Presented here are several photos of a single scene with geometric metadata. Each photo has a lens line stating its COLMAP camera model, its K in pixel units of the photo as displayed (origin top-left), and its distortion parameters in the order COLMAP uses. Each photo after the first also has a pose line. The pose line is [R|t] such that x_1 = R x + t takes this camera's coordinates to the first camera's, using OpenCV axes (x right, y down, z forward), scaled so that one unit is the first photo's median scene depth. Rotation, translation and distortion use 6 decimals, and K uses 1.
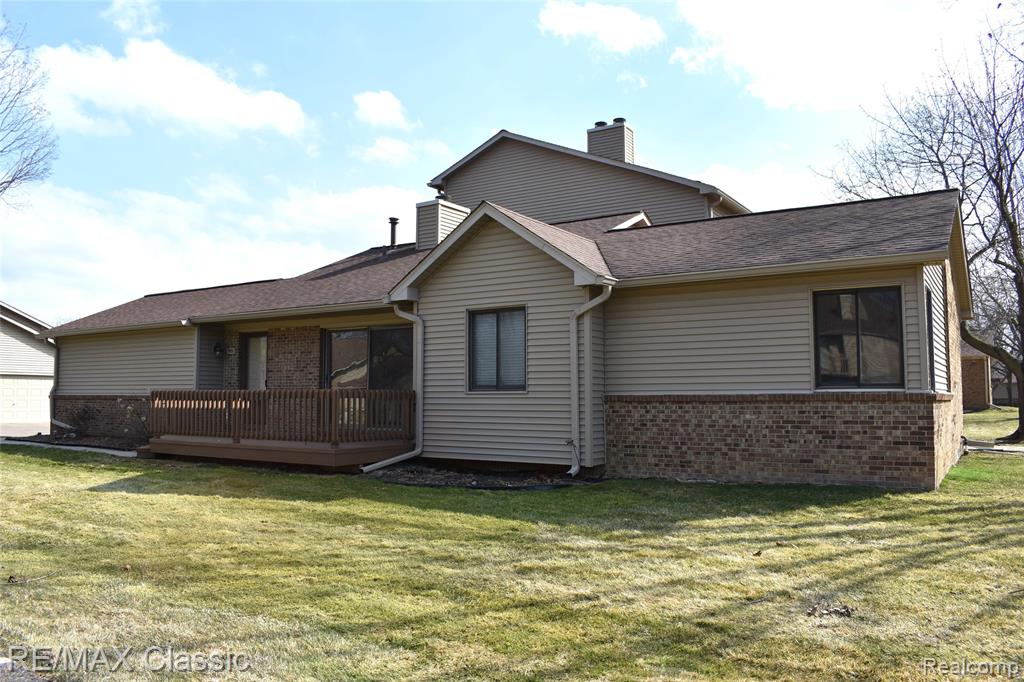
lens RADIAL K [[797.0, 0, 511.8], [0, 797.0, 345.7], [0, 0, 1]] dist [-0.089105, 0.011570]
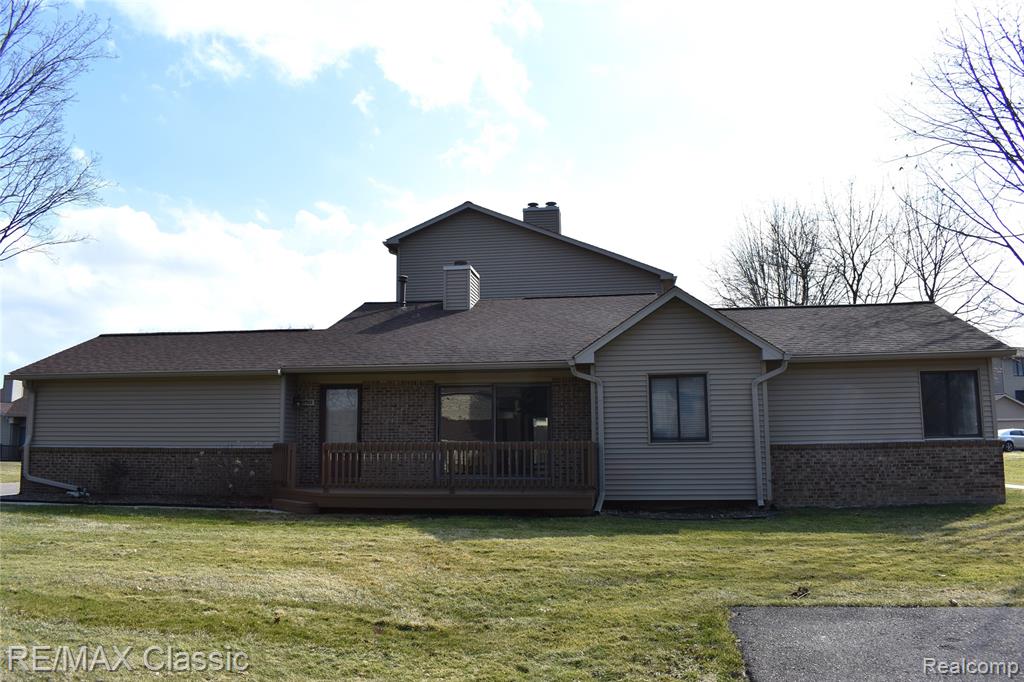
lens RADIAL K [[797.0, 0, 509.3], [0, 797.0, 338.7], [0, 0, 1]] dist [-0.089105, 0.011570]
pose [[0.908439, 0.053273, 0.414608, -0.829691], [-0.021503, 0.996488, -0.080922, 0.003410], [-0.417463, 0.064597, 0.906395, 0.001603]]
